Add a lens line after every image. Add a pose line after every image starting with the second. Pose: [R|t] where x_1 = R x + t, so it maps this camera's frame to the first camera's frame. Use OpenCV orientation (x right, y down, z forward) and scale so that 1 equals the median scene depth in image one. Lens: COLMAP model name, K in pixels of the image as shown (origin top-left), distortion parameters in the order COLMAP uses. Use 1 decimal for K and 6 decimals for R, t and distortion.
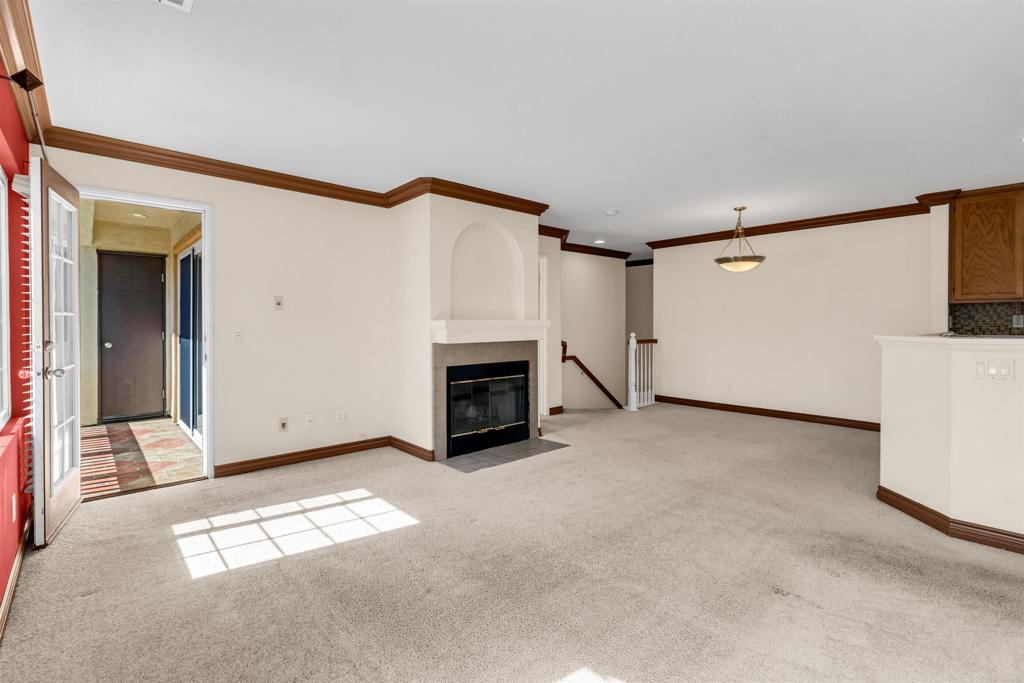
lens RADIAL K [[473.2, 0, 512.9], [0, 473.2, 325.4], [0, 0, 1]] dist [-0.003581, 0.002299]
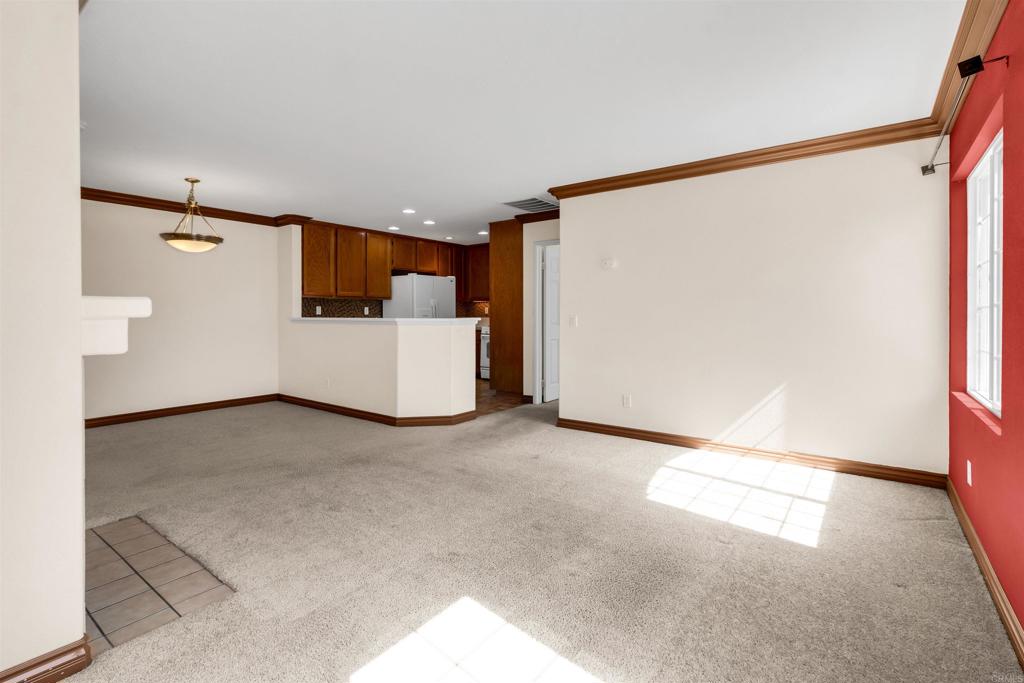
lens RADIAL K [[473.2, 0, 514.2], [0, 473.2, 315.5], [0, 0, 1]] dist [-0.003581, 0.002299]
pose [[-0.195457, -0.007165, 0.980686, -0.505787], [0.005028, 0.999953, 0.008308, -0.000578], [-0.980699, 0.006554, -0.195412, 0.595336]]
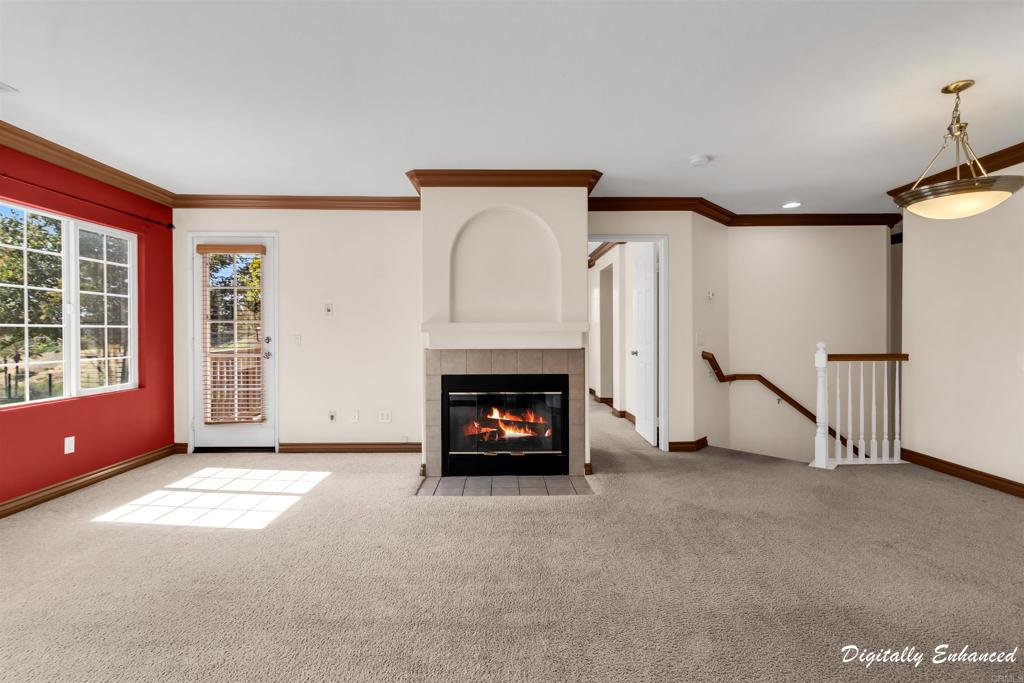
lens RADIAL K [[473.2, 0, 507.2], [0, 473.2, 332.6], [0, 0, 1]] dist [-0.003581, 0.002299]
pose [[0.750002, 0.002180, -0.661432, 0.460607], [-0.003088, 0.999995, -0.000205, 0.005206], [0.661428, 0.002196, 0.750005, 0.337086]]
